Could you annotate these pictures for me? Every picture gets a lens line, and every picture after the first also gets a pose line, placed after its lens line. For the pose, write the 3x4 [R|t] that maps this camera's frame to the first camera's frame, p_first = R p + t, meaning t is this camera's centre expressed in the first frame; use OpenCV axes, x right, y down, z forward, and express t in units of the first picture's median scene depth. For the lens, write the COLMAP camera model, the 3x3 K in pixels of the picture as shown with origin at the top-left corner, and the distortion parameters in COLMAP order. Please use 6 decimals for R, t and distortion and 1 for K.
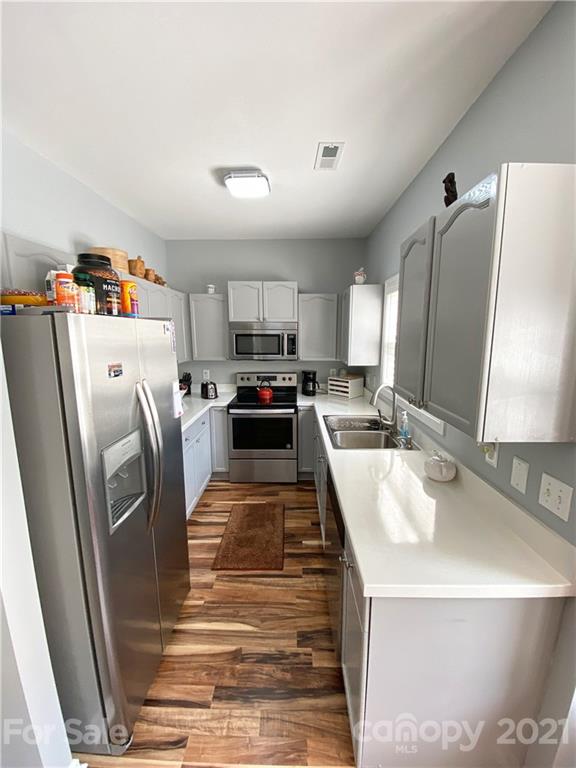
lens RADIAL K [[311.5, 0, 290.6], [0, 311.5, 380.8], [0, 0, 1]] dist [0.031396, -0.027826]
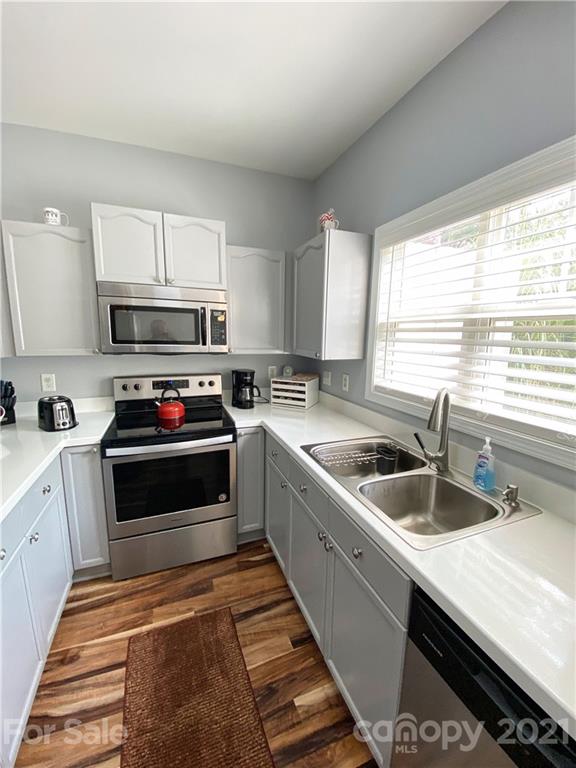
lens RADIAL K [[311.5, 0, 290.6], [0, 311.5, 380.8], [0, 0, 1]] dist [0.031396, -0.027826]
pose [[0.924515, -0.044286, 0.378564, -0.101655], [0.041668, 0.999017, 0.015110, -0.016041], [-0.378861, 0.001804, 0.925452, 0.385386]]
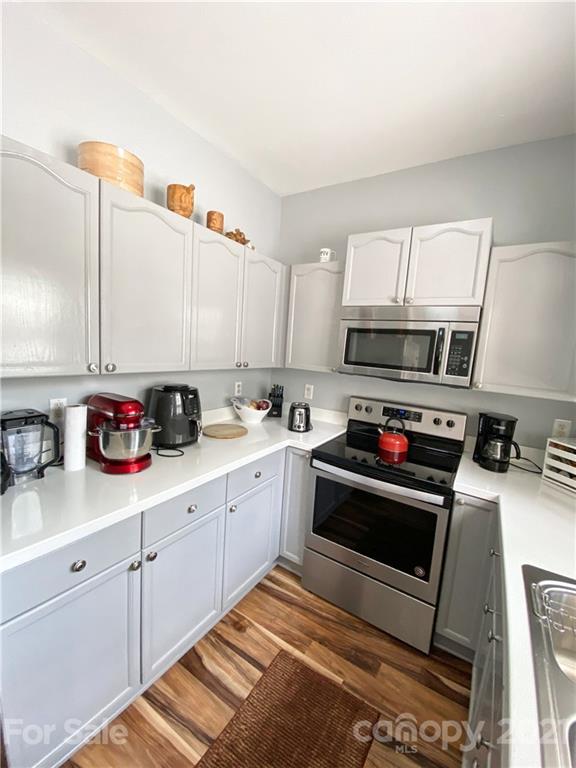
lens RADIAL K [[312.2, 0, 285.0], [0, 312.2, 379.5], [0, 0, 1]] dist [0.029806, -0.029186]
pose [[0.844781, 0.121554, -0.521123, 0.031887], [-0.154157, 0.987854, -0.019480, -0.028459], [0.512426, 0.096791, 0.853259, 0.466046]]
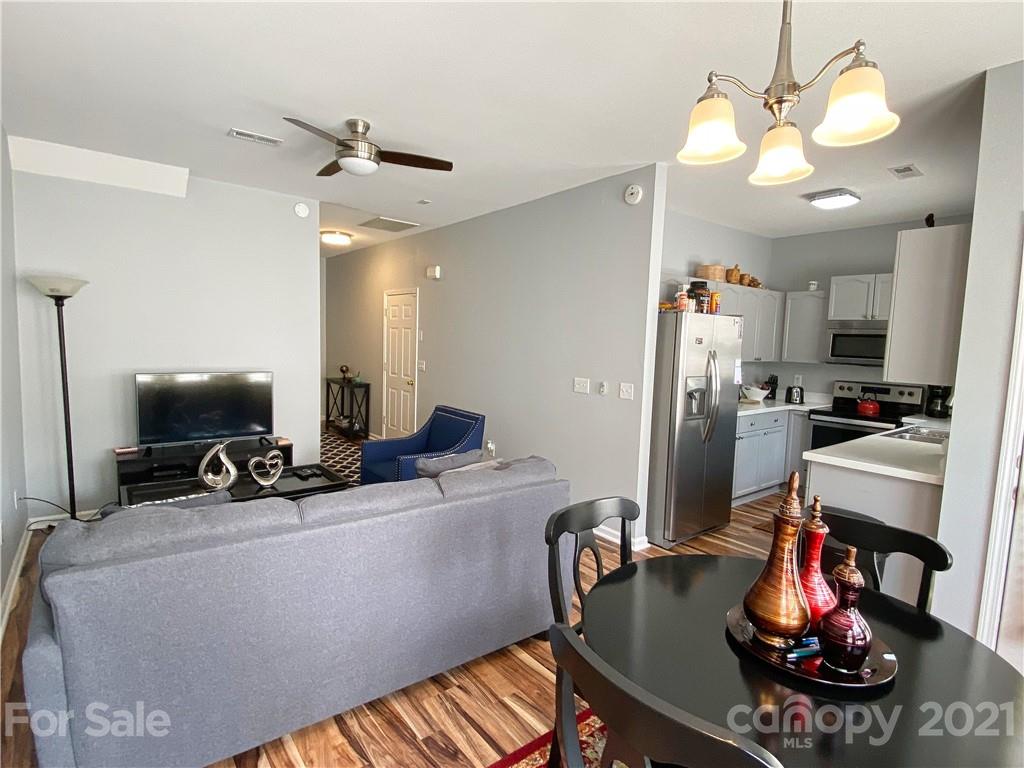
lens RADIAL K [[521.4, 0, 507.6], [0, 521.4, 384.2], [0, 0, 1]] dist [0.022928, -0.022736]
pose [[0.629247, 0.092479, -0.771684, 0.407454], [-0.153773, 0.988082, -0.006977, 0.145623], [0.761841, 0.123054, 0.635968, -0.646064]]
